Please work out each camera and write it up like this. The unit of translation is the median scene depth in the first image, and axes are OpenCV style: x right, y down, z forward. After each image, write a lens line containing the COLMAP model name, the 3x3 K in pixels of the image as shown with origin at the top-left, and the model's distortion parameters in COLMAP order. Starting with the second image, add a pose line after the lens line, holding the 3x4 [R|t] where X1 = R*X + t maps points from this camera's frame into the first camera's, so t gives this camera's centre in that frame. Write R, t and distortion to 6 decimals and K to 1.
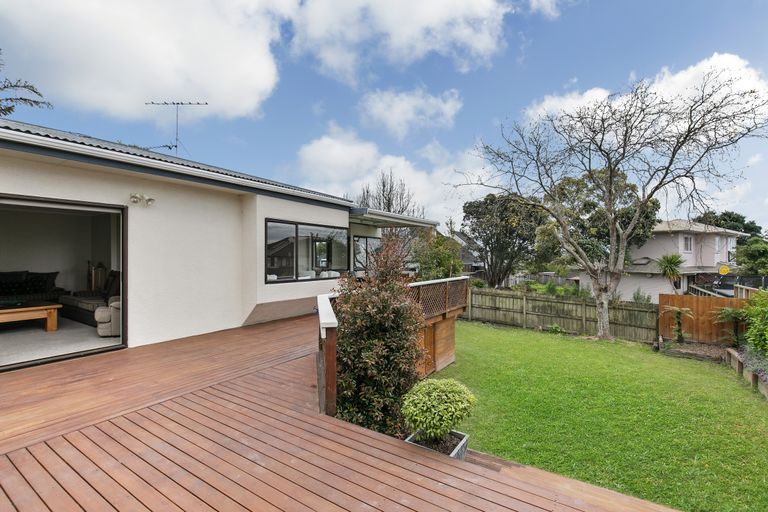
lens RADIAL K [[351.8, 0, 381.9], [0, 351.8, 255.6], [0, 0, 1]] dist [0.008495, -0.002488]
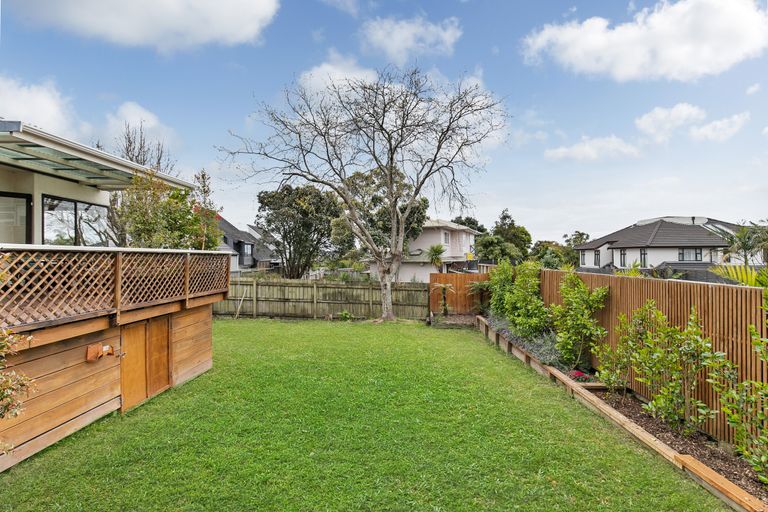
lens RADIAL K [[351.8, 0, 384.5], [0, 351.8, 255.4], [0, 0, 1]] dist [0.008495, -0.002488]
pose [[0.854961, -0.007993, 0.518630, 0.083132], [0.010676, 0.999941, -0.002189, 0.044375], [-0.518582, 0.007409, 0.854996, 0.117367]]
